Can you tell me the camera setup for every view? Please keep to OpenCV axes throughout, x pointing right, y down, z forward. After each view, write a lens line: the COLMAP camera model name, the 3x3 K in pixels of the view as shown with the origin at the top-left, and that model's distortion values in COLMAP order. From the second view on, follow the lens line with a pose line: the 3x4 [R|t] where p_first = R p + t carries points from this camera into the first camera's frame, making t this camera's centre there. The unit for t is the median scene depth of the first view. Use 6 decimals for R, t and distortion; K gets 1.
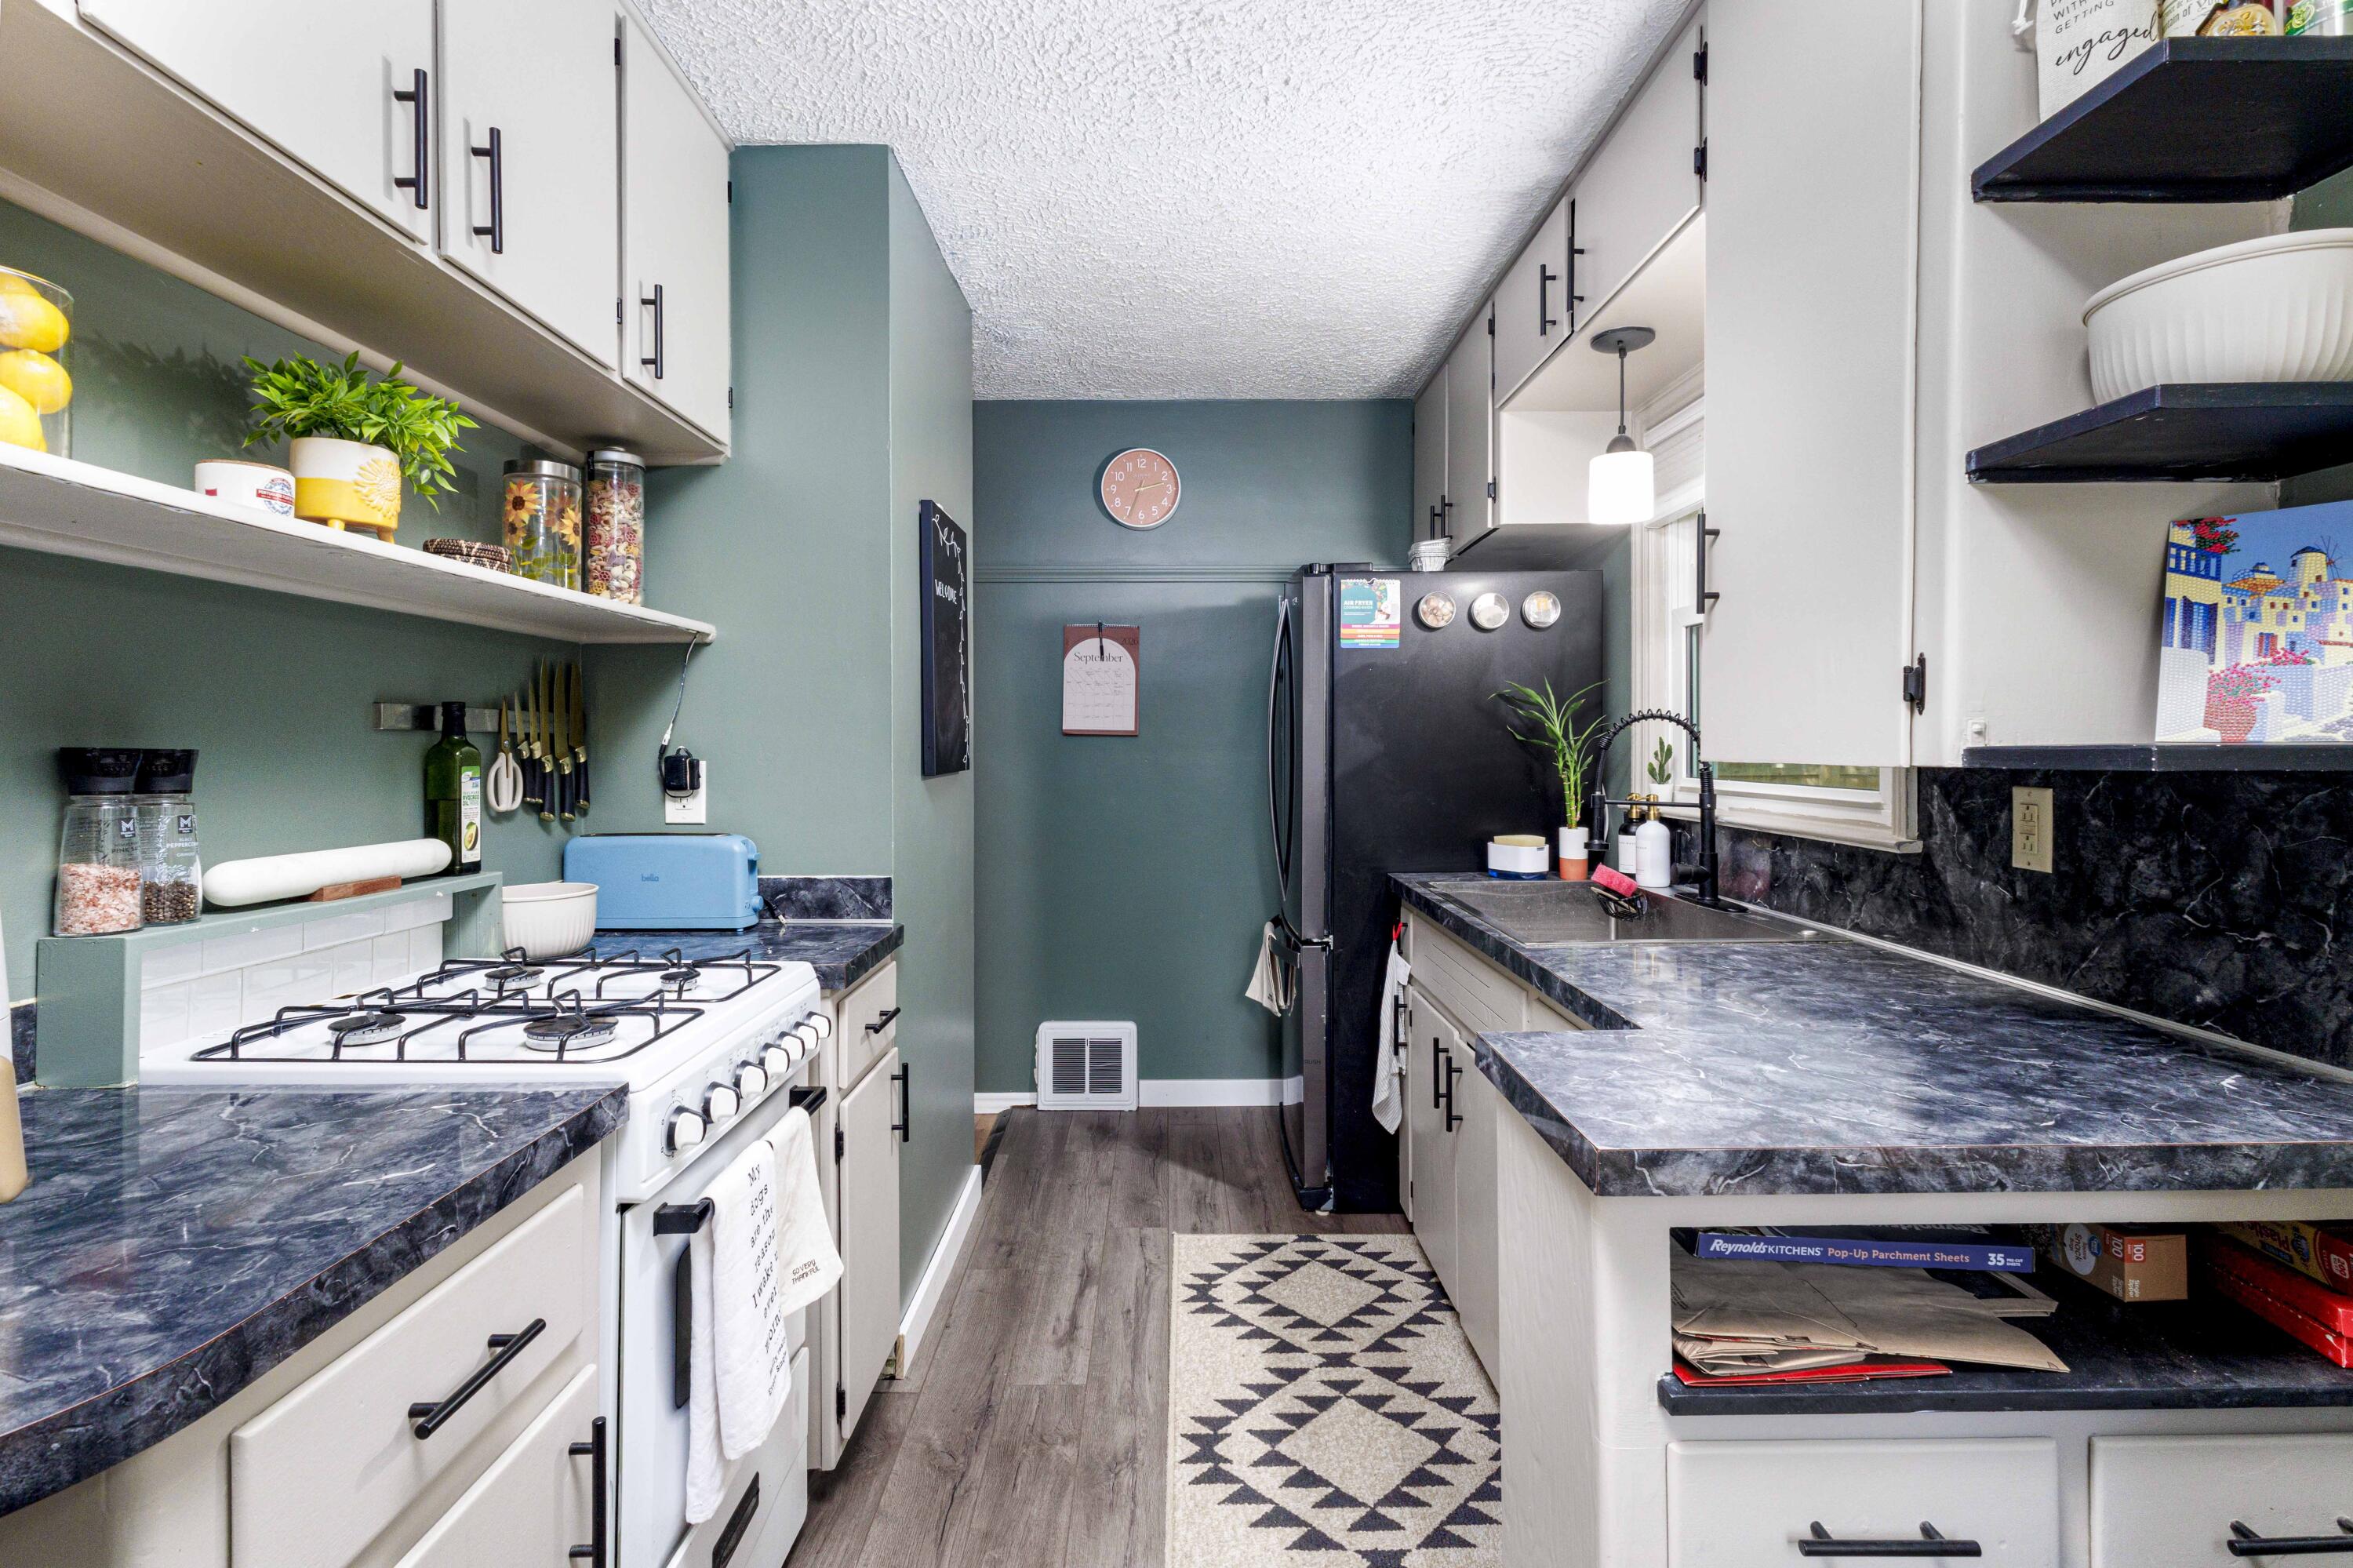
lens RADIAL K [[1098.9, 0, 1180.5], [0, 1098.9, 776.4], [0, 0, 1]] dist [0.003418, 0.001389]
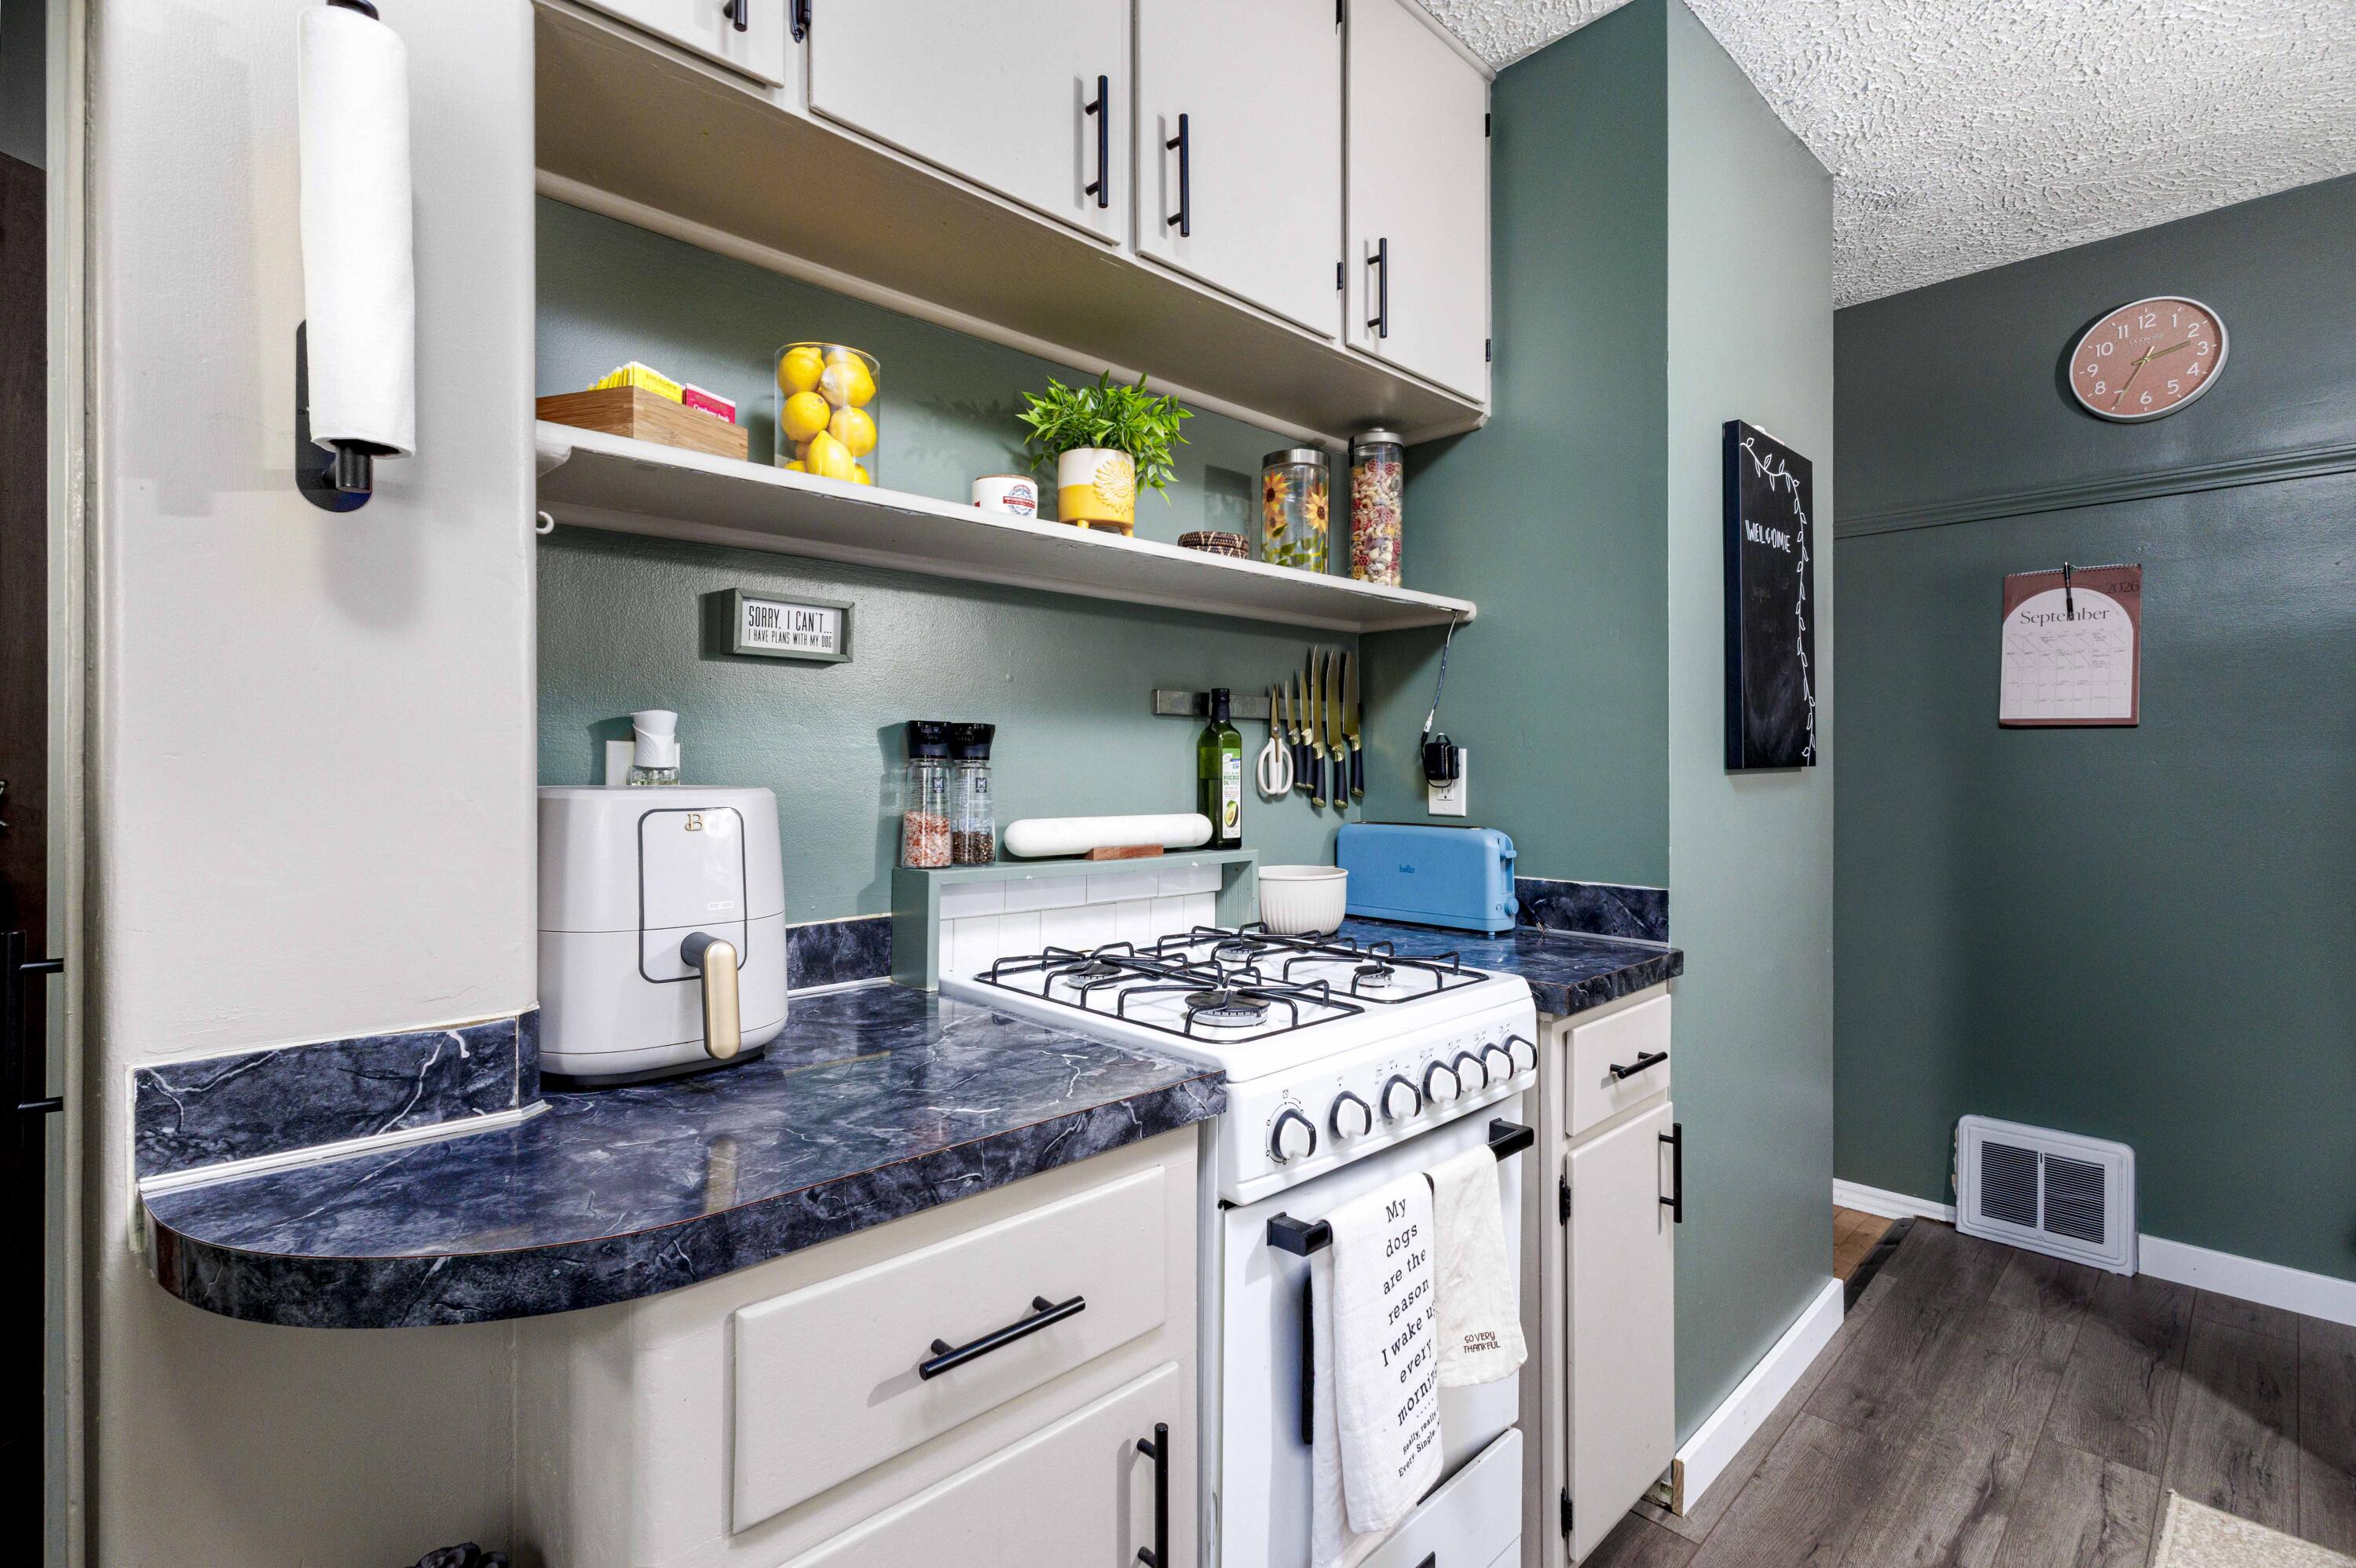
lens RADIAL K [[1100.2, 0, 1182.0], [0, 1100.2, 776.4], [0, 0, 1]] dist [0.003418, 0.001389]
pose [[0.695257, 0.010811, -0.718680, 0.082058], [-0.022152, 0.999734, -0.006391, 0.023717], [0.718420, 0.020363, 0.695312, 0.200997]]
